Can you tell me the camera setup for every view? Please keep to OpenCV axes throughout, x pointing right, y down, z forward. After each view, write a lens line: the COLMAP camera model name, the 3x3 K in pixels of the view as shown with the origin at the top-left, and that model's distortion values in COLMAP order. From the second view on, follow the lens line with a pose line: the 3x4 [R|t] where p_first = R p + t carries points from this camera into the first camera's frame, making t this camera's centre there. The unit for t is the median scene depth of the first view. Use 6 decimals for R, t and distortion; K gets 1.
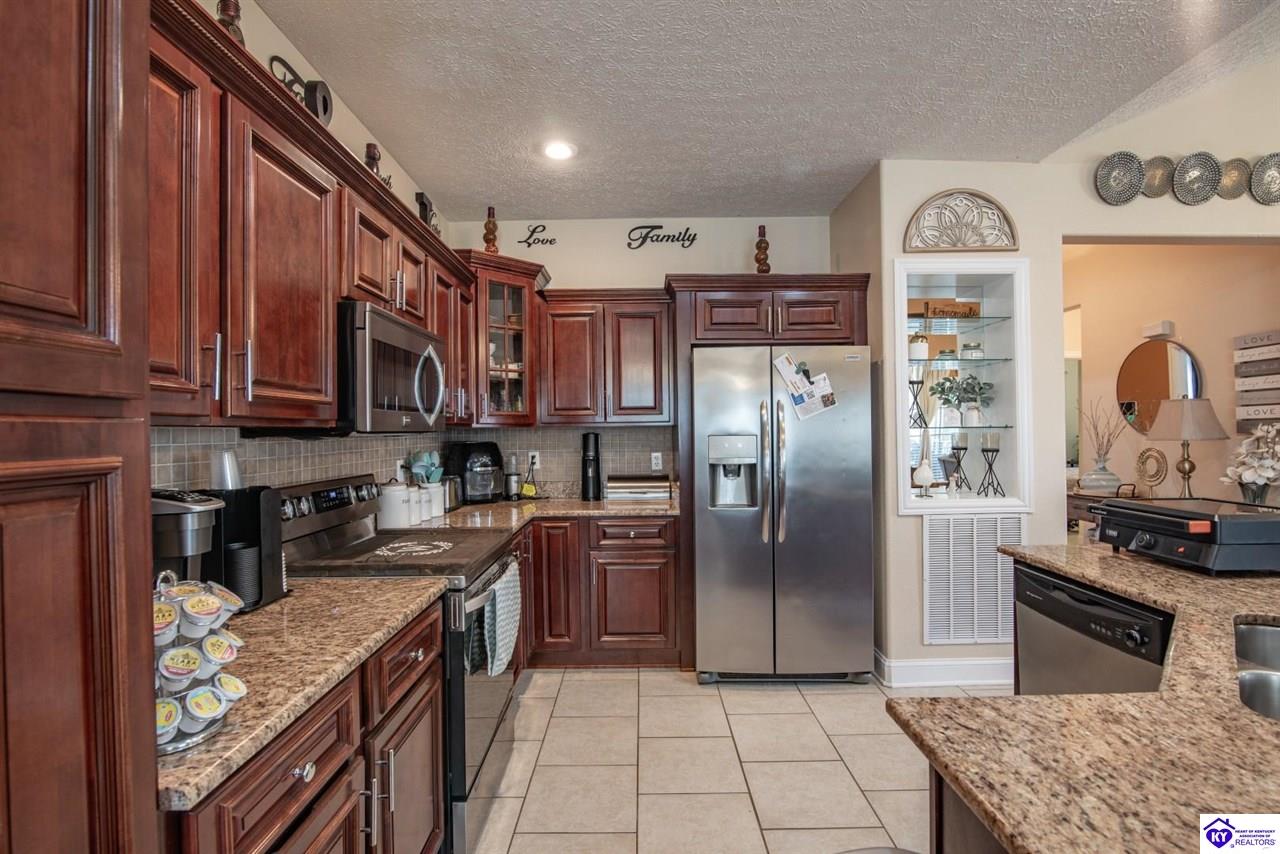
lens RADIAL K [[602.2, 0, 636.4], [0, 602.2, 430.3], [0, 0, 1]] dist [-0.015785, -0.000473]
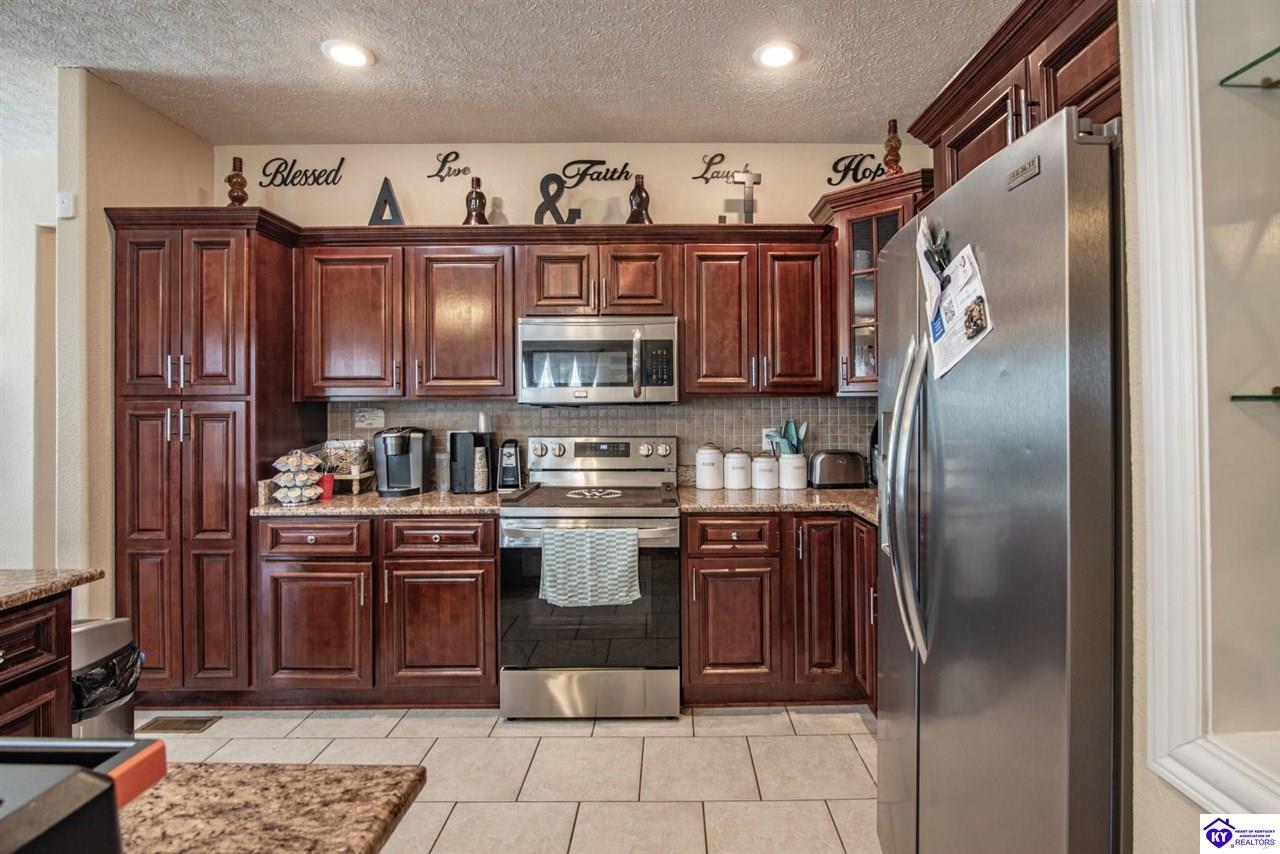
lens RADIAL K [[625.5, 0, 673.3], [0, 625.5, 403.3], [0, 0, 1]] dist [-0.016270, 0.000442]
pose [[0.010384, 0.008866, -0.999907, 0.672239], [0.005943, 0.999942, 0.008928, -0.005177], [0.999928, -0.006036, 0.010330, 0.804931]]
